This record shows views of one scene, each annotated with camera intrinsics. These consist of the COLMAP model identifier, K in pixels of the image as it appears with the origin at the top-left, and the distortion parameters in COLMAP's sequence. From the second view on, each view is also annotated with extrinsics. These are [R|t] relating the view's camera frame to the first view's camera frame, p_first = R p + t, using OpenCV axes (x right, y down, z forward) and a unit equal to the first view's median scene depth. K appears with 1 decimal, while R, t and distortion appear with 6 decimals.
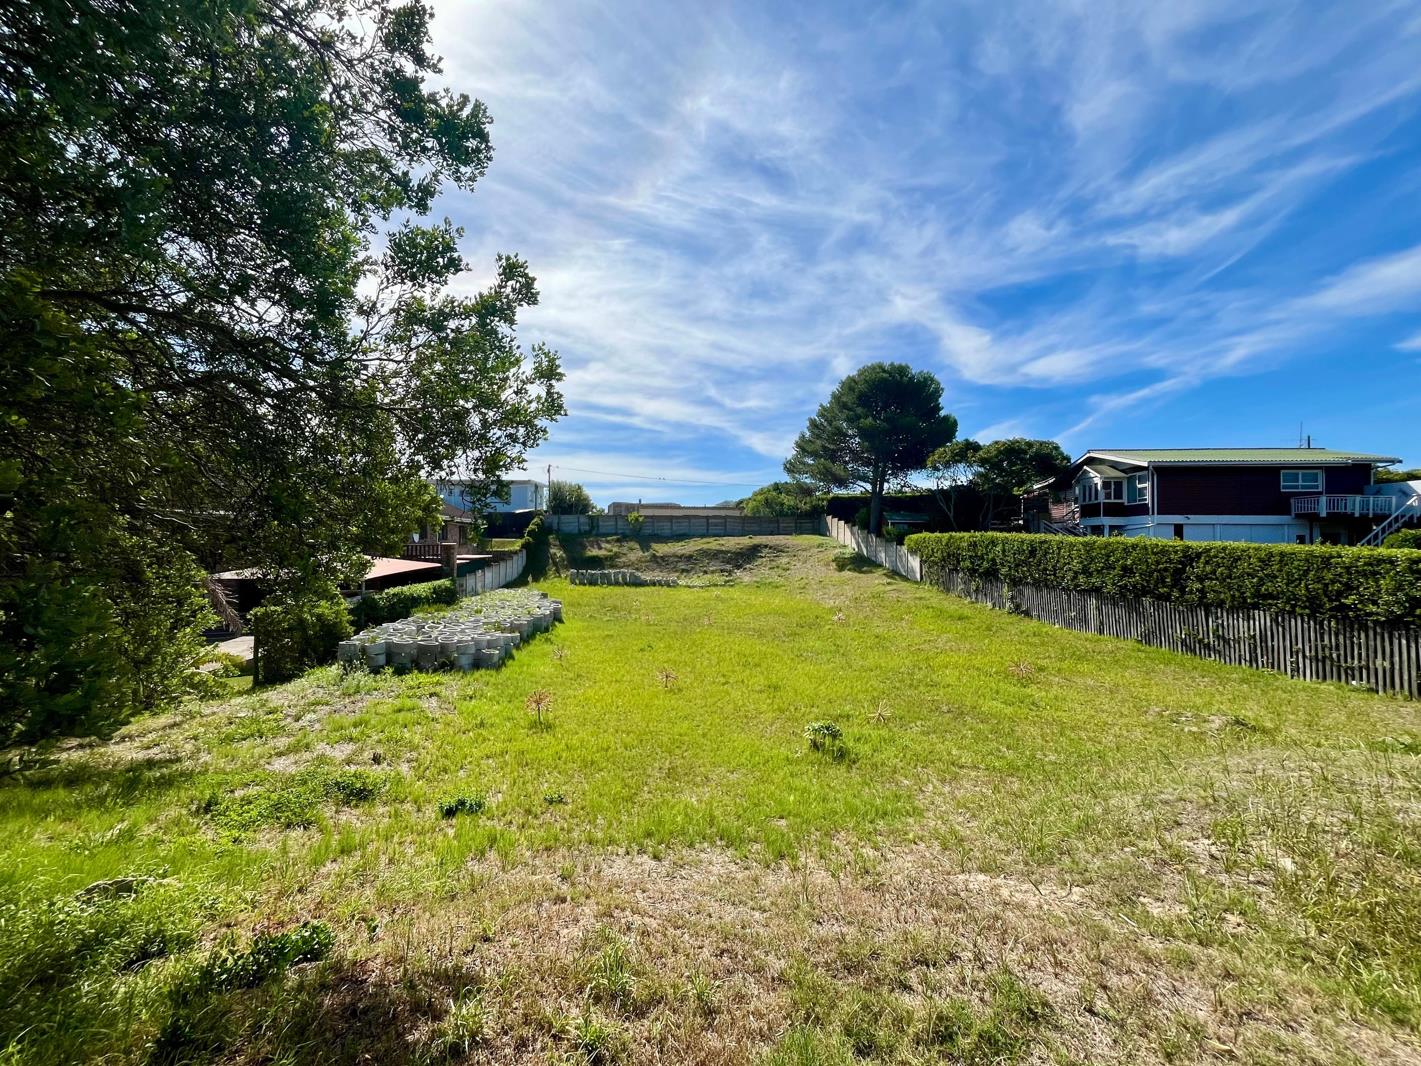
lens RADIAL K [[571.7, 0, 710.5], [0, 571.7, 533.0], [0, 0, 1]] dist [-0.002798, 0.000173]
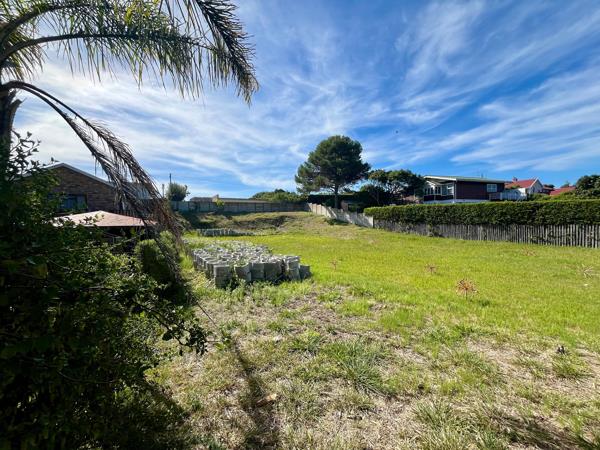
lens RADIAL K [[241.4, 0, 300.0], [0, 241.4, 225.0], [0, 0, 1]] dist [-0.002798, 0.000173]
pose [[0.928810, -0.025830, 0.369656, -0.238126], [0.014253, 0.999320, 0.034014, 0.031092], [-0.370283, -0.026324, 0.928546, 0.162123]]
